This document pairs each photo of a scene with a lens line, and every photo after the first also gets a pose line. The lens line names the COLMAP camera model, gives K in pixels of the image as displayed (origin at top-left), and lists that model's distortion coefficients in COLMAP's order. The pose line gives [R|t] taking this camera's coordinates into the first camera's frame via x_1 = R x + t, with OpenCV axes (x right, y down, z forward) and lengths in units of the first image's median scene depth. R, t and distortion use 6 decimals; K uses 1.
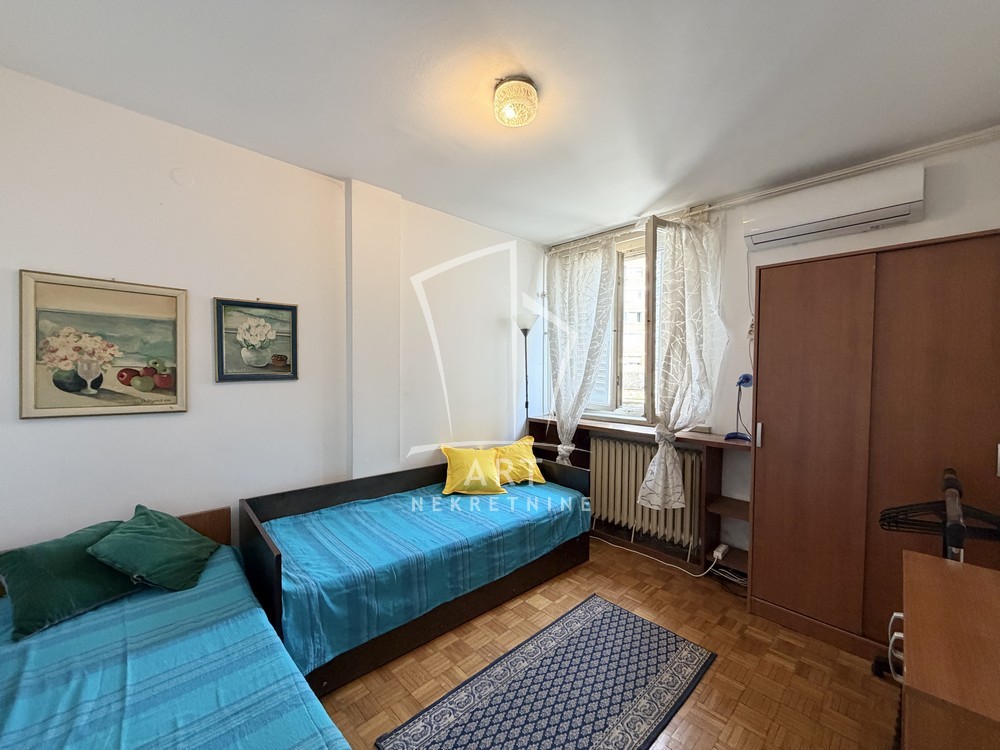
lens RADIAL K [[395.1, 0, 496.6], [0, 395.1, 371.3], [0, 0, 1]] dist [-0.000938, -0.000148]
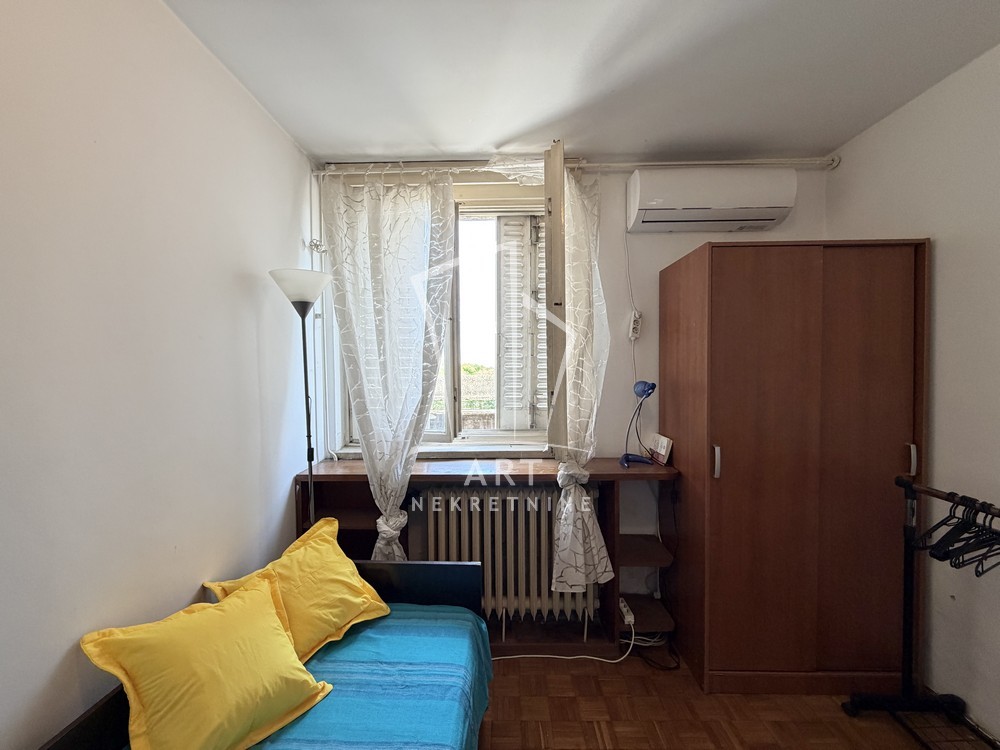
lens RADIAL K [[395.1, 0, 491.6], [0, 395.1, 375.5], [0, 0, 1]] dist [-0.000938, -0.000148]
pose [[0.696839, -0.026650, 0.716733, -0.184999], [0.020953, 0.999639, 0.016798, -0.029302], [-0.716922, 0.003312, 0.697146, 0.759577]]
